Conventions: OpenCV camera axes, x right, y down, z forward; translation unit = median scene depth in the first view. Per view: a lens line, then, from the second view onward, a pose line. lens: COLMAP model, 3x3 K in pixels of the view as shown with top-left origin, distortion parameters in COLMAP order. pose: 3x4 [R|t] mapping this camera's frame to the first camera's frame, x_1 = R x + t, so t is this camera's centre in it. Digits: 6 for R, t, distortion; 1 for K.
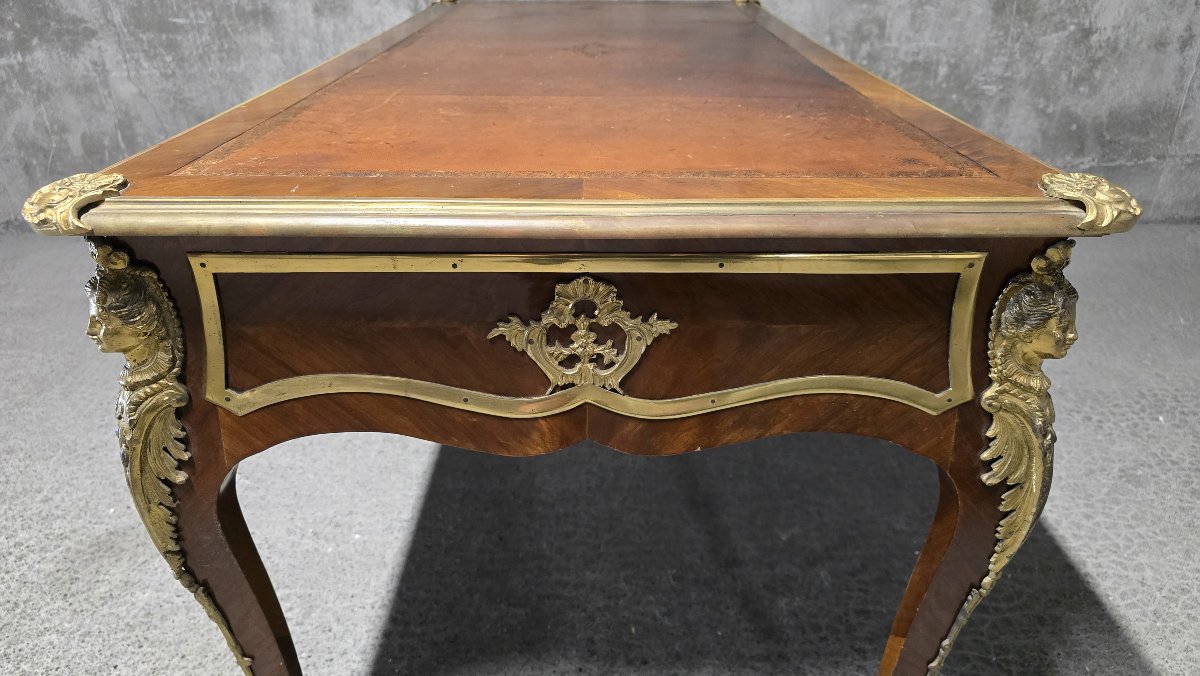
lens RADIAL K [[799.7, 0, 601.1], [0, 799.7, 332.8], [0, 0, 1]] dist [0.018191, -0.016330]
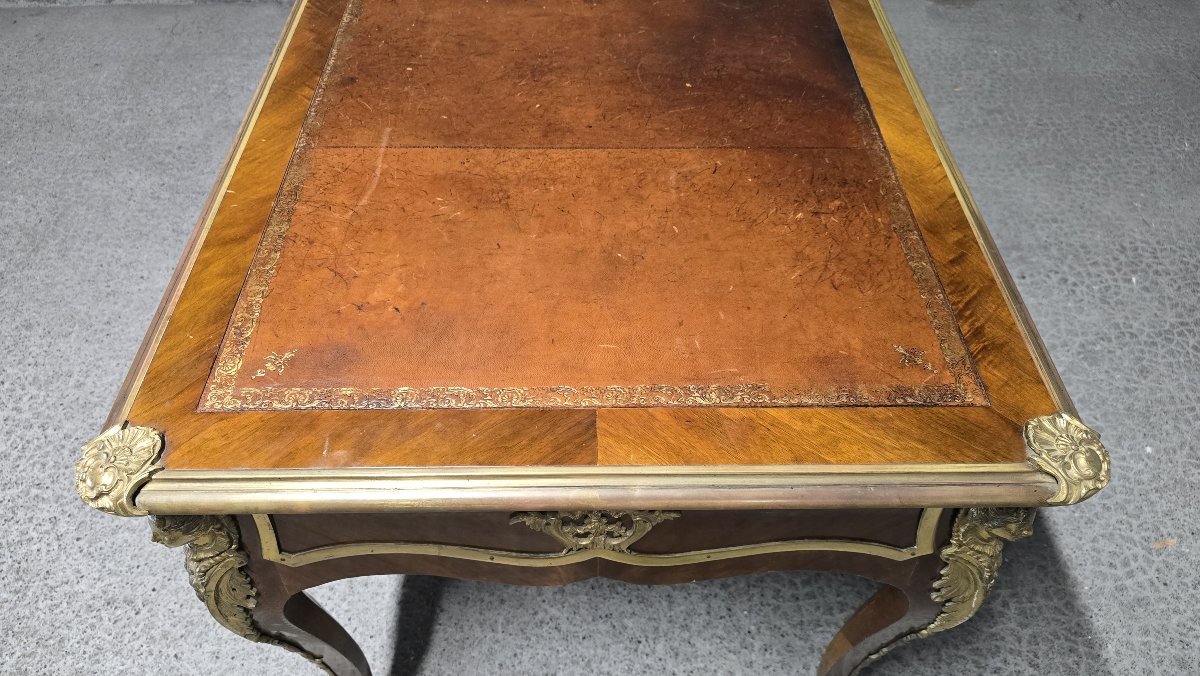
lens RADIAL K [[799.7, 0, 597.5], [0, 799.7, 337.2], [0, 0, 1]] dist [0.018191, -0.016330]
pose [[0.999891, -0.006696, 0.013161, -0.010945], [0.001054, 0.921369, 0.388688, -0.224265], [-0.014729, -0.388632, 0.921276, 0.023039]]
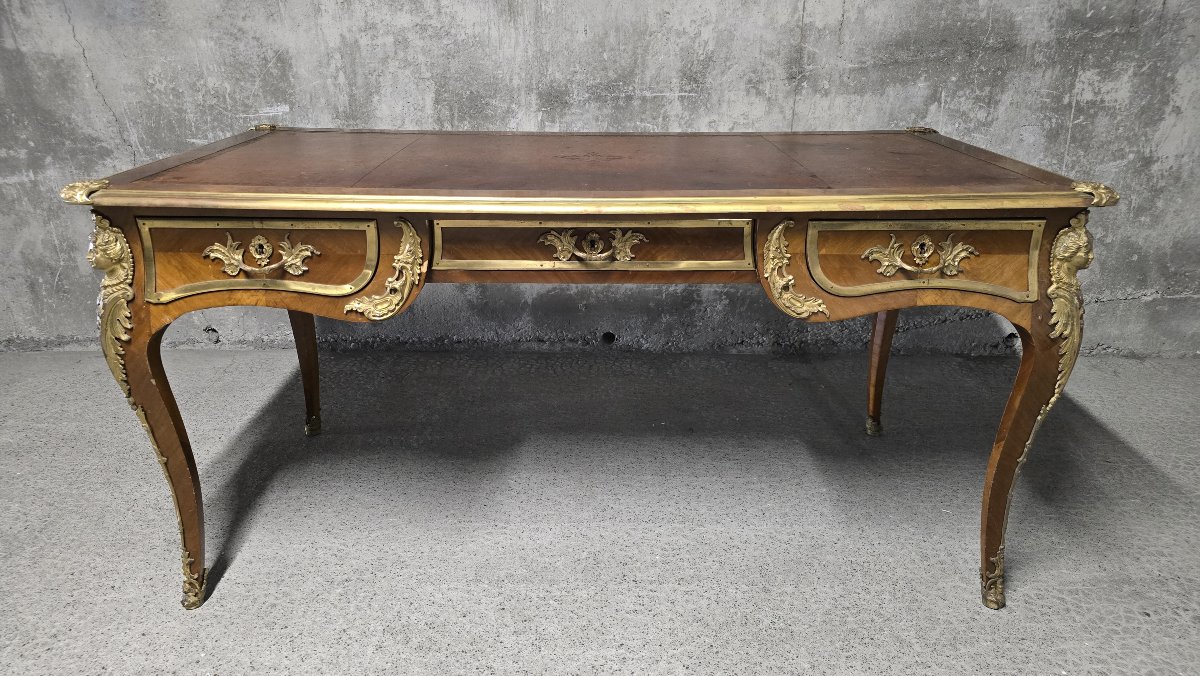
lens RADIAL K [[799.7, 0, 603.1], [0, 799.7, 341.6], [0, 0, 1]] dist [0.018191, -0.016330]
pose [[0.999671, 0.014695, -0.021007, -0.017454], [-0.016565, 0.995638, -0.091817, -0.097469], [0.019566, 0.092135, 0.995554, 0.099404]]
